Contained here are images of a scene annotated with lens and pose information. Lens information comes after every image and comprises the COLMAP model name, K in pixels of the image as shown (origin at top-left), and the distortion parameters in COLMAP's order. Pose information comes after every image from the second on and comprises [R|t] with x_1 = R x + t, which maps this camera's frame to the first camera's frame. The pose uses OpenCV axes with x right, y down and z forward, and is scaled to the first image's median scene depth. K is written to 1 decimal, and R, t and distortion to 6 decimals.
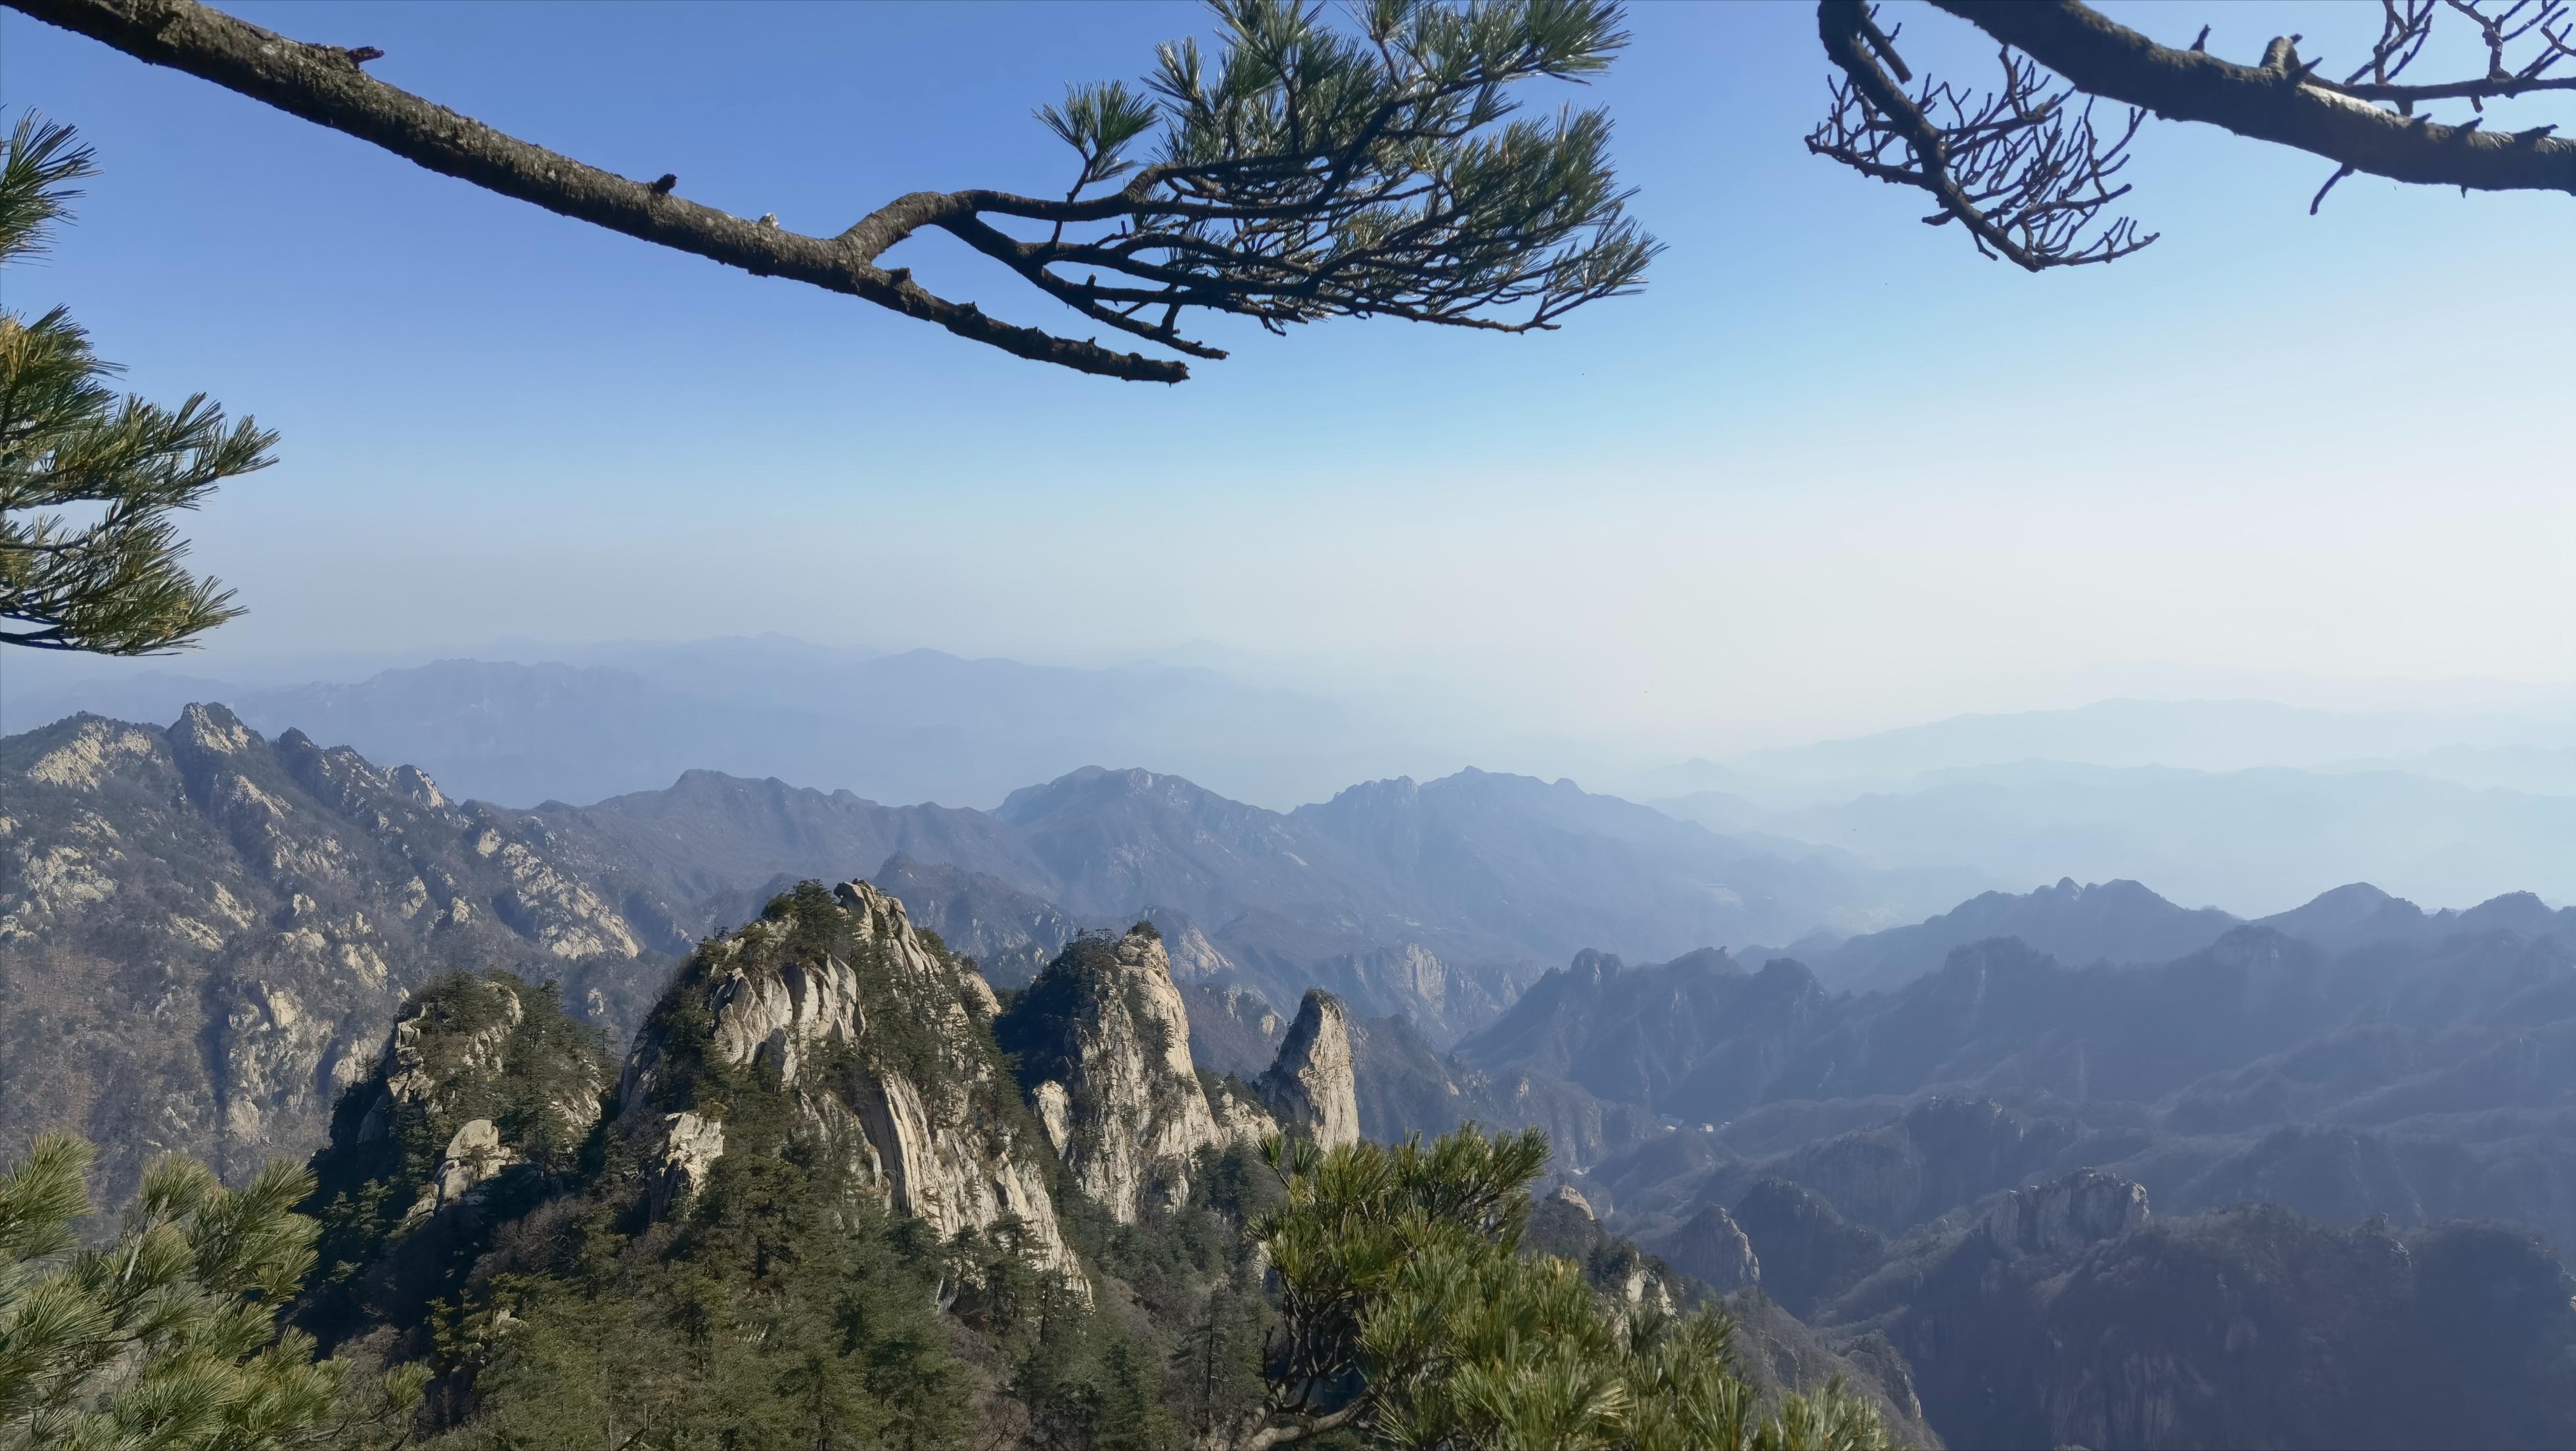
lens RADIAL K [[1332.9, 0, 1297.4], [0, 1332.9, 704.3], [0, 0, 1]] dist [-0.016482, 0.001654]
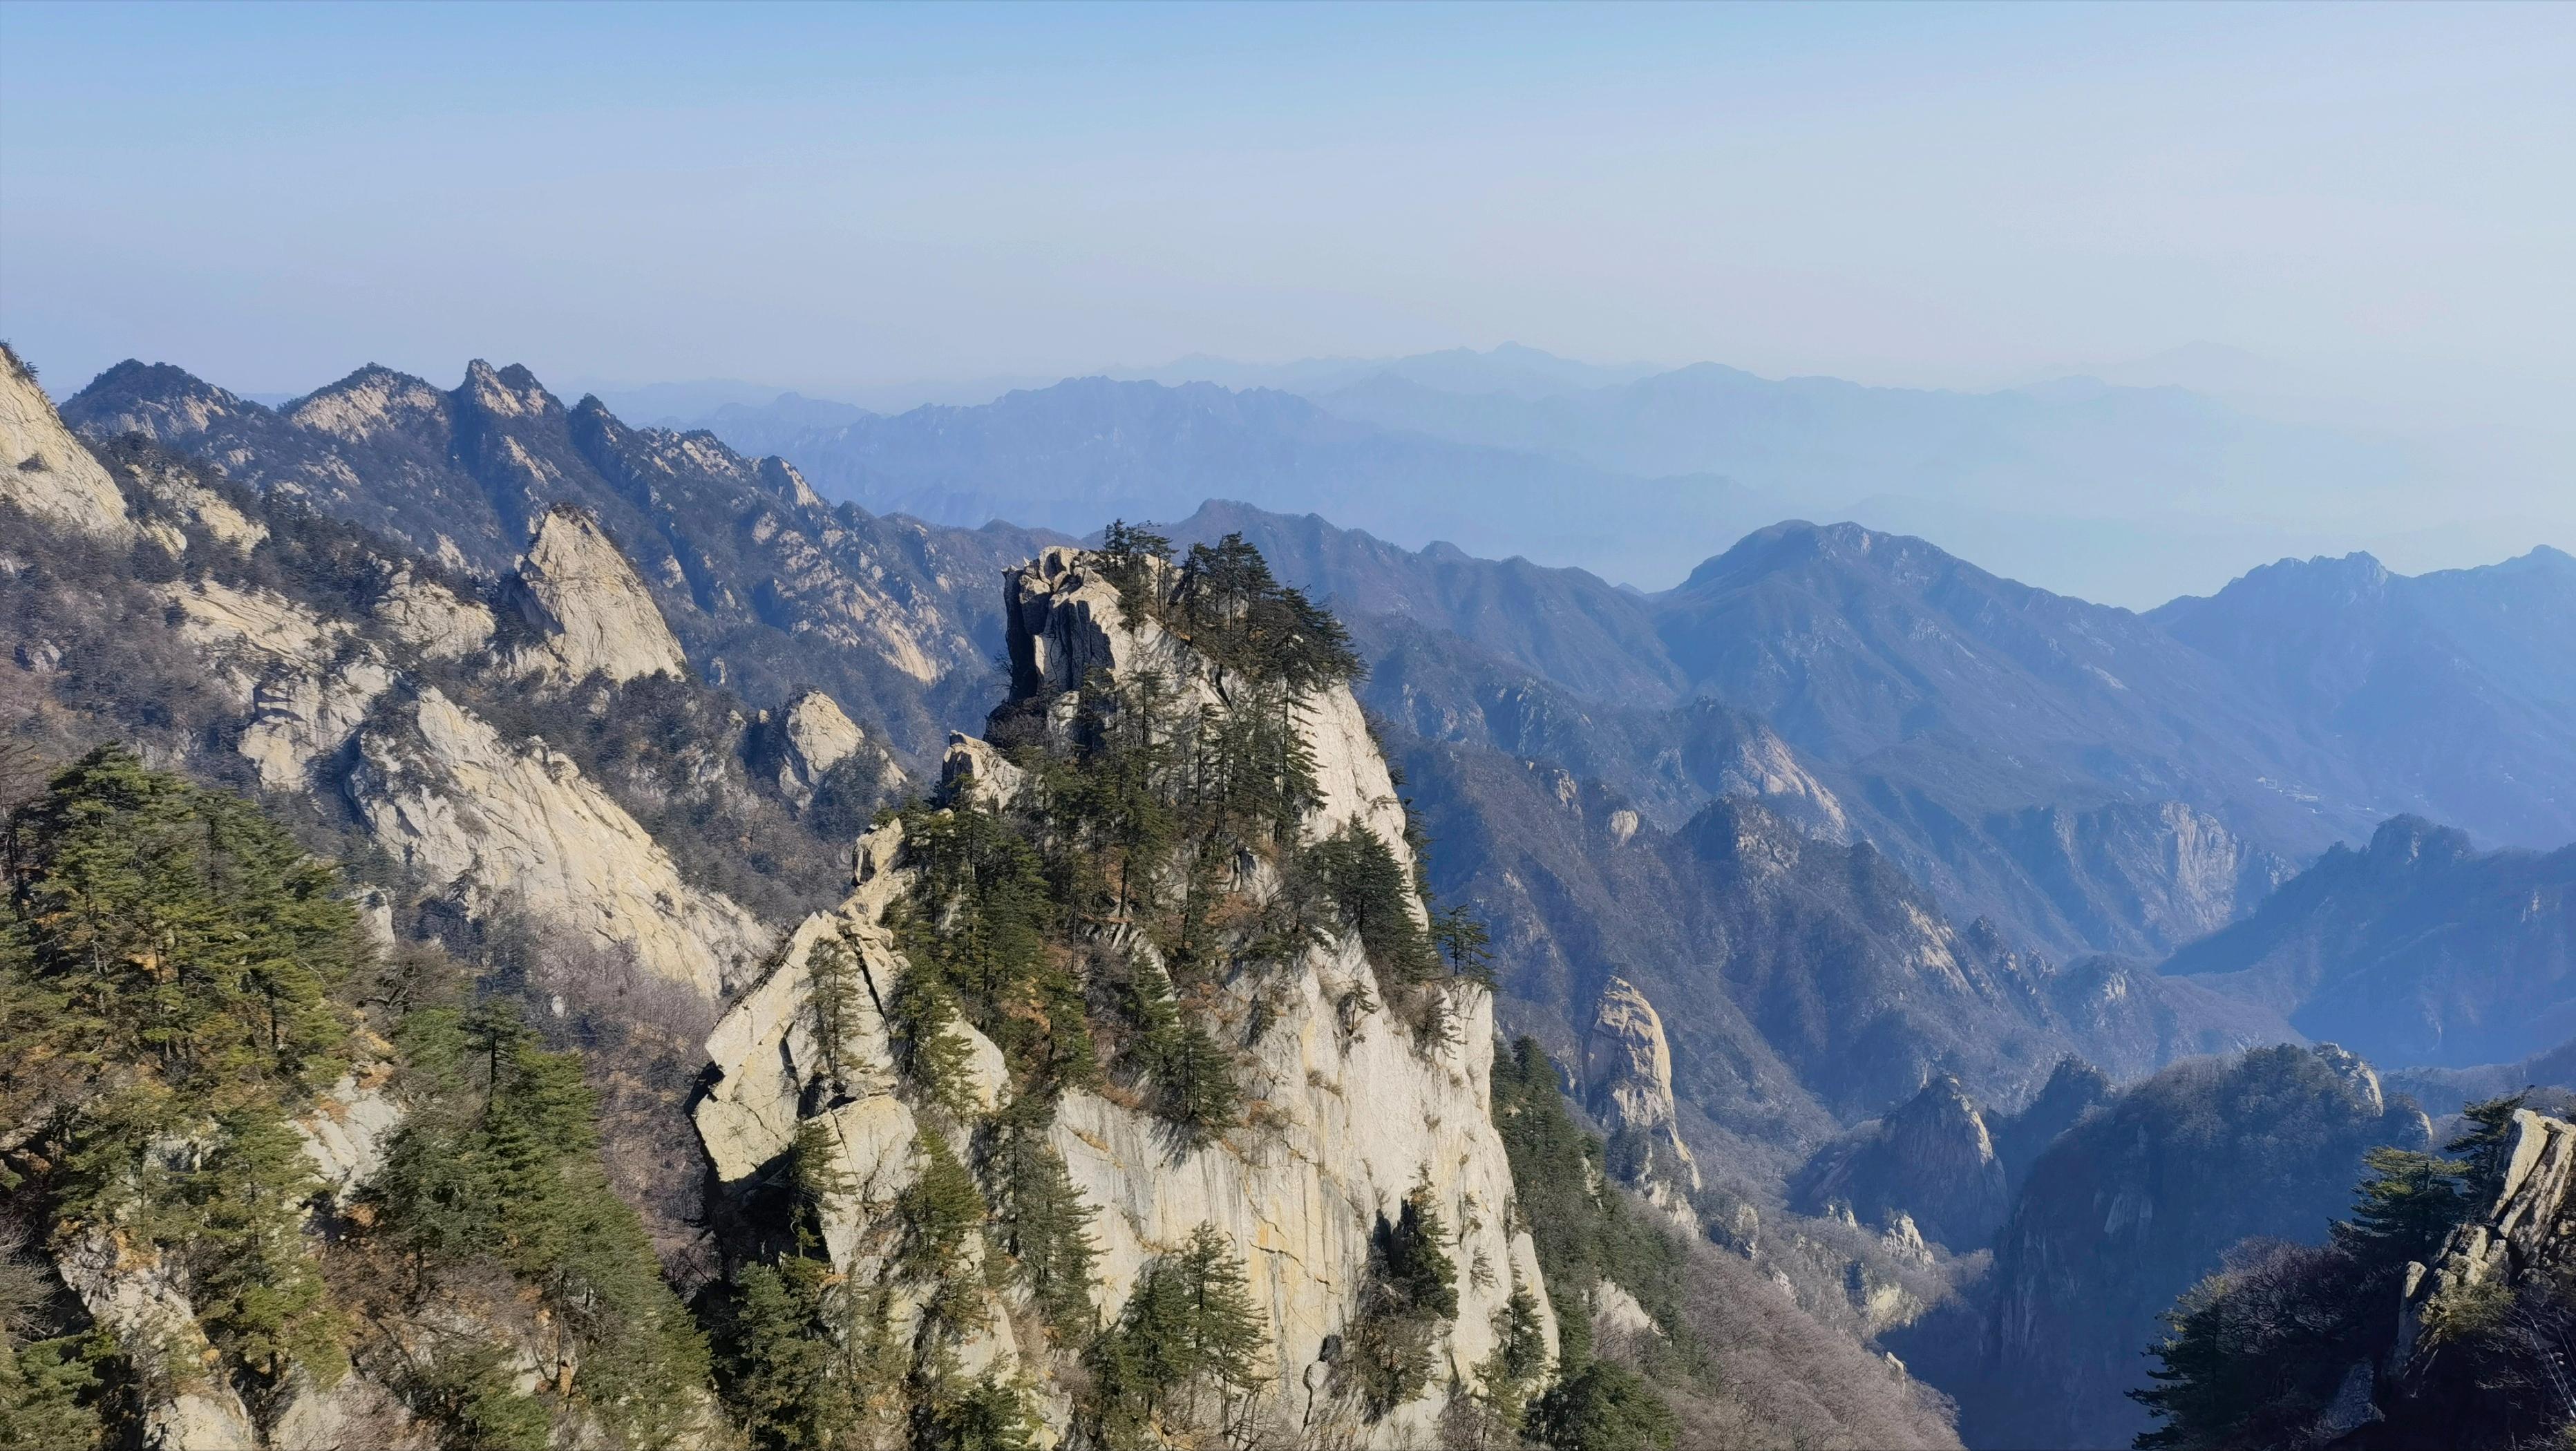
lens RADIAL K [[2015.1, 0, 1295.9], [0, 2015.1, 705.7], [0, 0, 1]] dist [0.095033, -0.018470]
pose [[0.879261, 0.071875, -0.470886, 0.343612], [-0.013815, 0.991983, 0.125617, 0.046229], [0.476139, -0.103944, 0.873205, -0.026541]]
